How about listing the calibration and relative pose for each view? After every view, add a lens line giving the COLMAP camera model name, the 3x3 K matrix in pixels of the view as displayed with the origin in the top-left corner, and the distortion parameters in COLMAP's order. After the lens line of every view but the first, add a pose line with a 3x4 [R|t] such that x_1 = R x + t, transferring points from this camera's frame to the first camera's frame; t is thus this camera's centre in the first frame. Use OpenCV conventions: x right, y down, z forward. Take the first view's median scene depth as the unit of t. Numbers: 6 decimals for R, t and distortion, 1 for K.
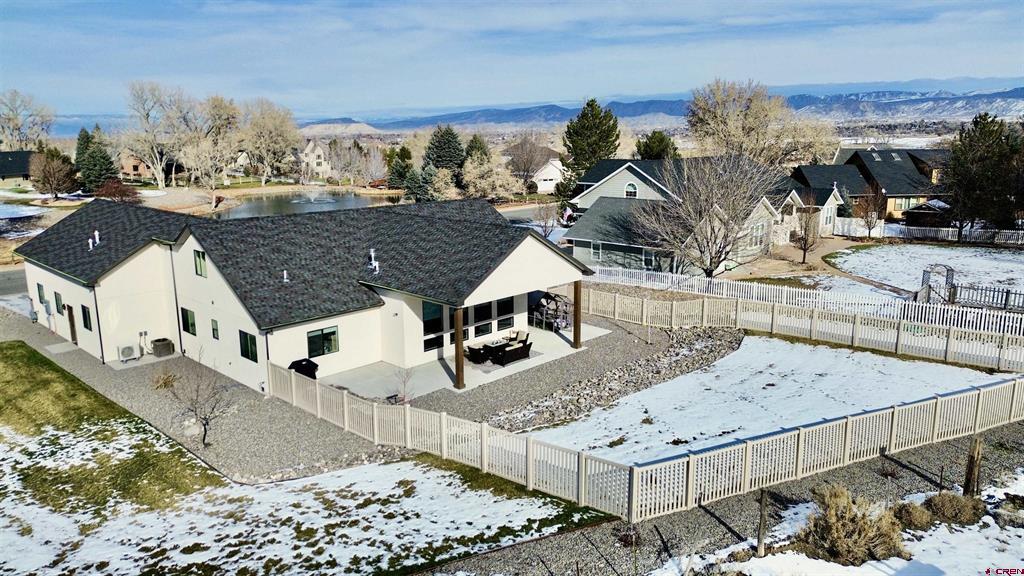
lens RADIAL K [[723.2, 0, 512.6], [0, 723.2, 282.5], [0, 0, 1]] dist [0.070235, -0.061677]
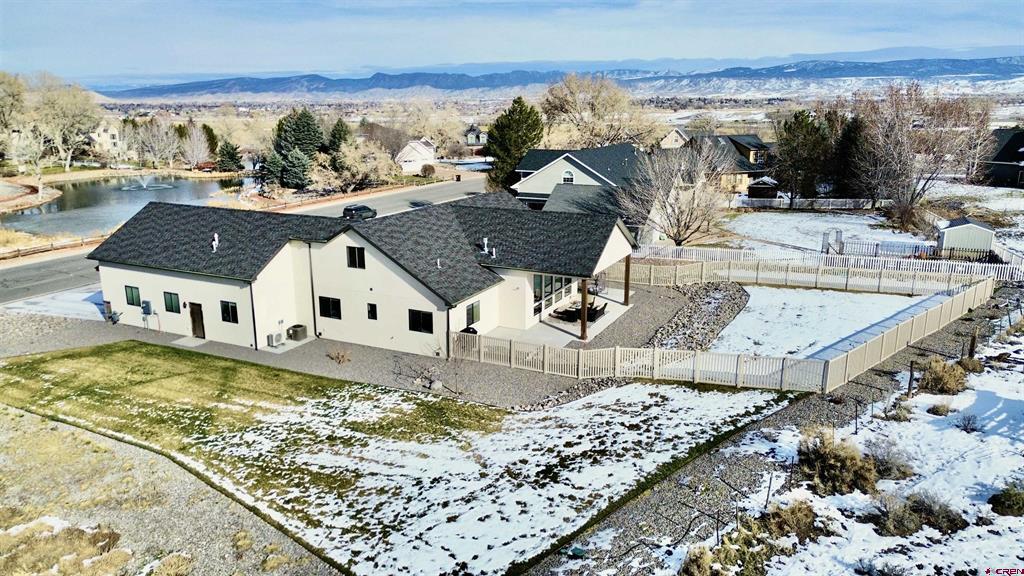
lens RADIAL K [[723.2, 0, 511.9], [0, 723.2, 281.8], [0, 0, 1]] dist [0.070235, -0.061677]
pose [[0.952717, -0.068314, 0.296082, -0.502634], [0.057840, 0.997356, 0.044002, -0.022032], [-0.298305, -0.024796, 0.954149, -0.194020]]
